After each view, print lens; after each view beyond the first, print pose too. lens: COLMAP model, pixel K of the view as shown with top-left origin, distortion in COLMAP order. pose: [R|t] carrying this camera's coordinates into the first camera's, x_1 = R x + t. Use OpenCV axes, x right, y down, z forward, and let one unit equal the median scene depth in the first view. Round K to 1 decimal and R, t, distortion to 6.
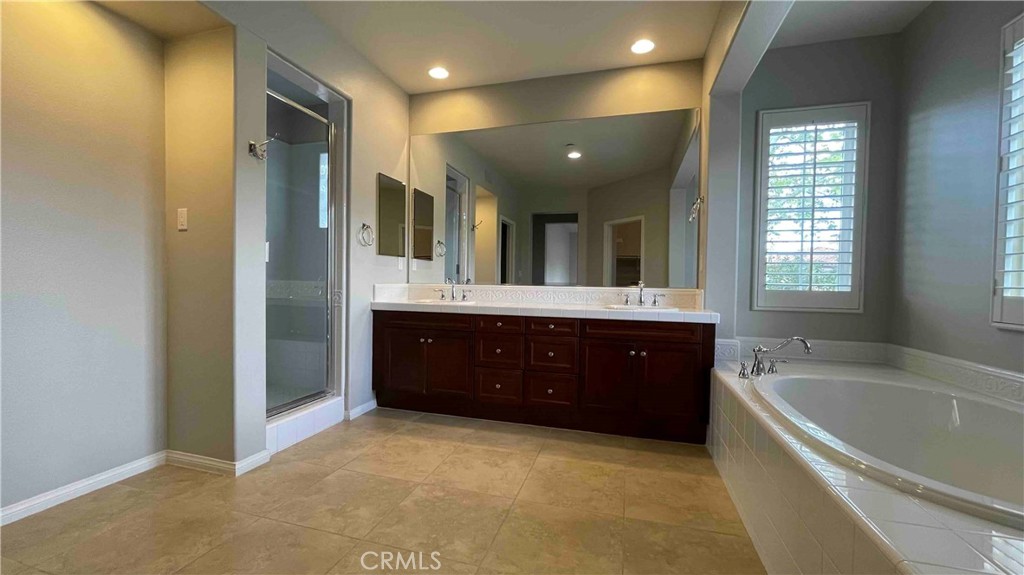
lens RADIAL K [[412.9, 0, 506.9], [0, 412.9, 289.4], [0, 0, 1]] dist [0.001611, -0.003384]
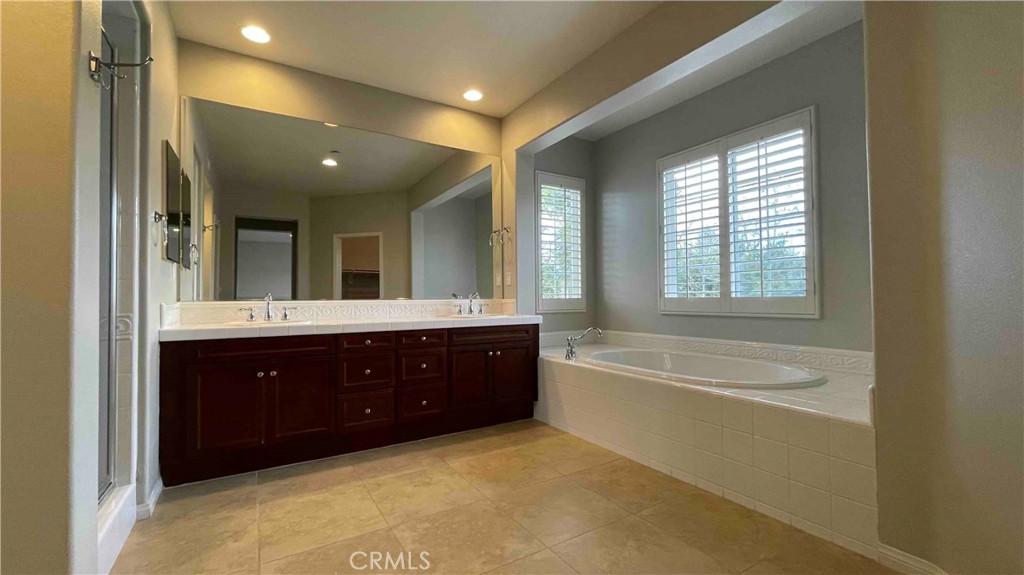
lens RADIAL K [[412.9, 0, 501.4], [0, 412.9, 289.1], [0, 0, 1]] dist [0.001611, -0.003384]
pose [[0.675466, -0.006434, 0.737363, -0.510816], [0.031035, 0.999324, -0.019711, -0.006694], [-0.736738, 0.036198, 0.675209, 0.162814]]
